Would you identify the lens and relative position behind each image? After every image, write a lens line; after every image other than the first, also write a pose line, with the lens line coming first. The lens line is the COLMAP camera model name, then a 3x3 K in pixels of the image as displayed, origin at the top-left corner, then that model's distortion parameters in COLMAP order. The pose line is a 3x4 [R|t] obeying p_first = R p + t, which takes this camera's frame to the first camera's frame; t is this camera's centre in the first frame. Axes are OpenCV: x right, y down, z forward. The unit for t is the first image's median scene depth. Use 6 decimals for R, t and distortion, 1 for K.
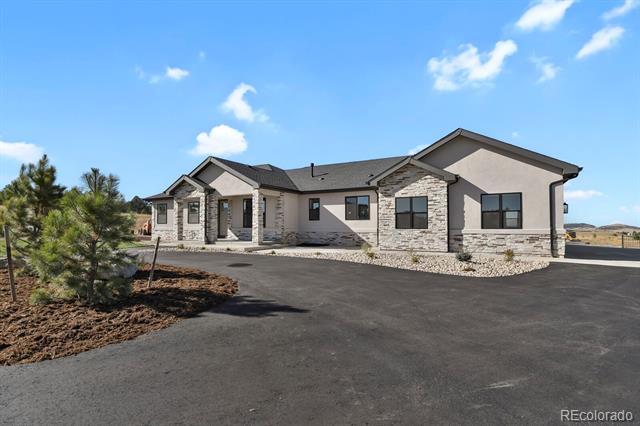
lens RADIAL K [[317.0, 0, 320.0], [0, 317.0, 213.0], [0, 0, 1]] dist [-0.032991, -0.000041]
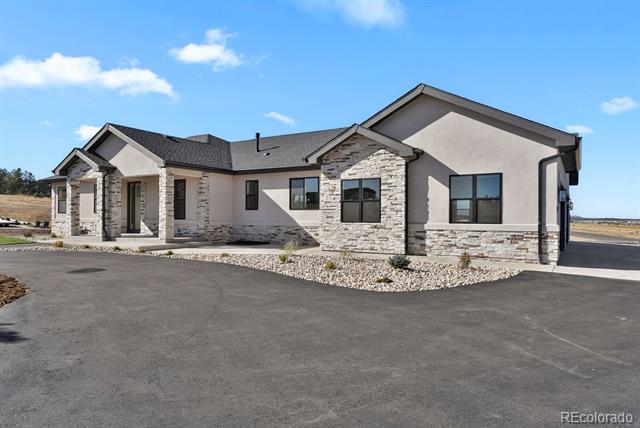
lens RADIAL K [[416.7, 0, 320.0], [0, 416.7, 214.0], [0, 0, 1]] dist [-0.002962, -0.000388]
pose [[0.999779, 0.005395, -0.020317, 0.205901], [-0.004692, 0.999393, 0.034514, -0.002426], [0.020491, -0.034411, 0.999198, 0.028641]]
